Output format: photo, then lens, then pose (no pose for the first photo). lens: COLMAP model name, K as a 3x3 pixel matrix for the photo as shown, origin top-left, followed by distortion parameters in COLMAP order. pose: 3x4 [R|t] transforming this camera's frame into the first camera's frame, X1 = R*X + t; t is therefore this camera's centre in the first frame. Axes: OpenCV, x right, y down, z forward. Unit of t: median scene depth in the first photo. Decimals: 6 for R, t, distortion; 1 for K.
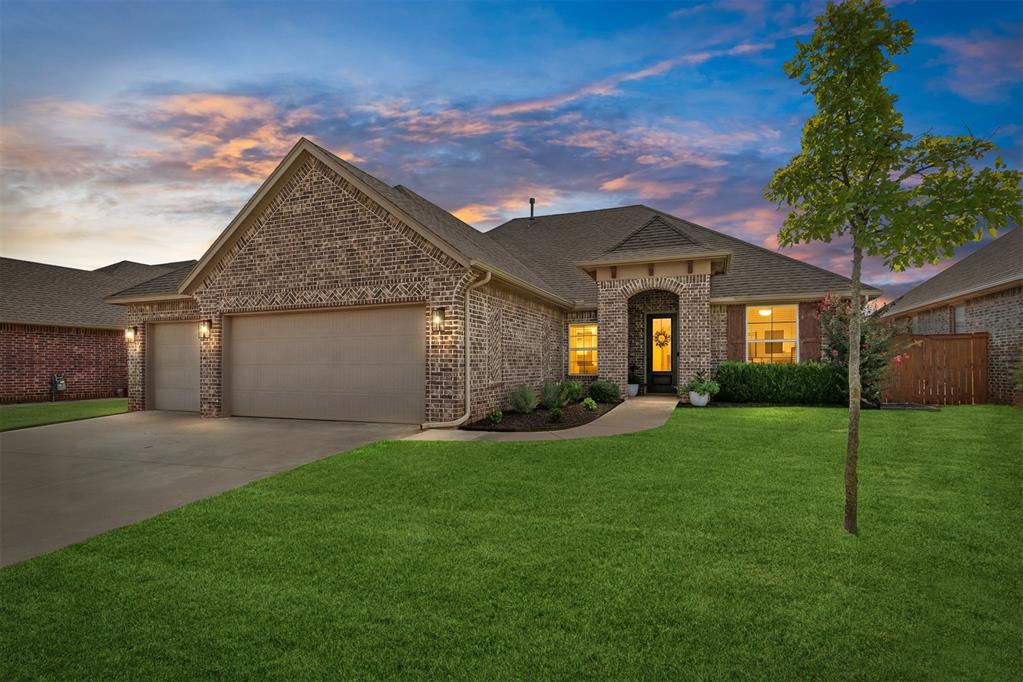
lens RADIAL K [[492.3, 0, 515.0], [0, 492.3, 367.7], [0, 0, 1]] dist [0.003243, -0.000645]
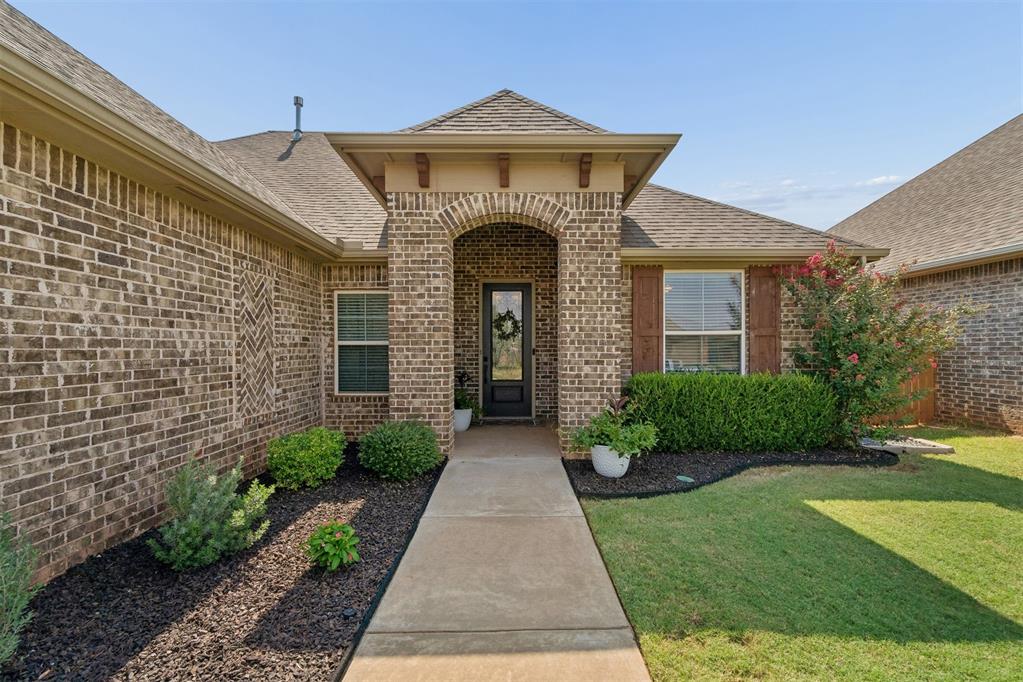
lens RADIAL K [[440.7, 0, 506.5], [0, 440.7, 358.6], [0, 0, 1]] dist [-0.009046, 0.001851]
pose [[0.934698, -0.005684, 0.355397, 0.168256], [0.000451, 0.999890, 0.014808, -0.041559], [-0.355442, -0.013680, 0.934598, 0.784990]]
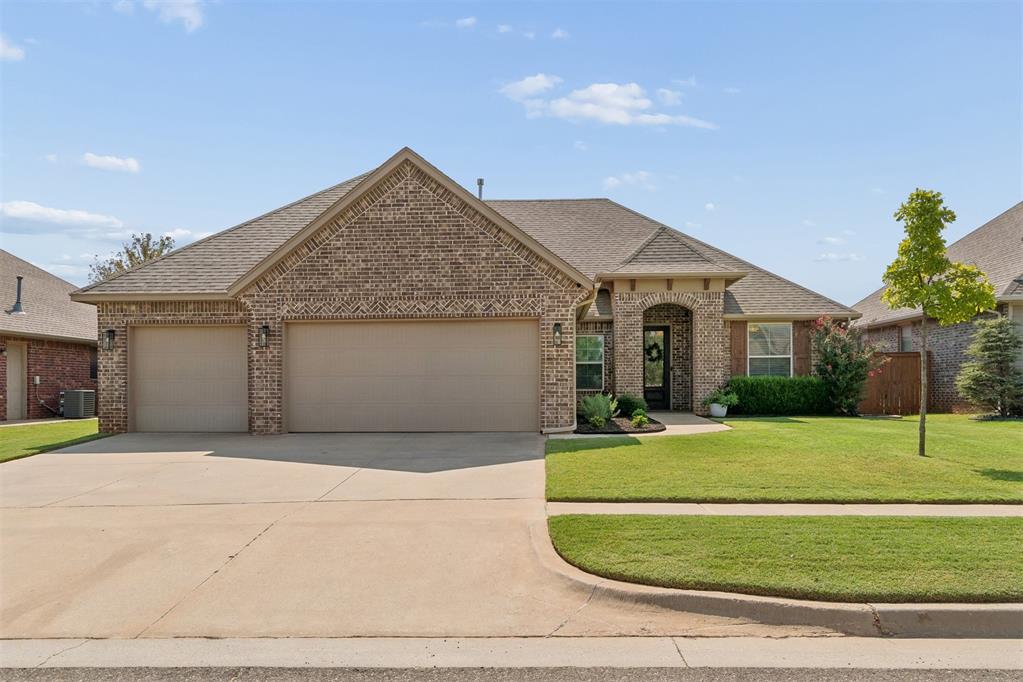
lens RADIAL K [[791.0, 0, 502.1], [0, 791.0, 399.5], [0, 0, 1]] dist [-0.001842, 0.004276]
pose [[0.949788, -0.005565, 0.312846, -0.713459], [0.003049, 0.999959, 0.008531, 0.027933], [-0.312880, -0.007149, 0.949766, -0.554020]]
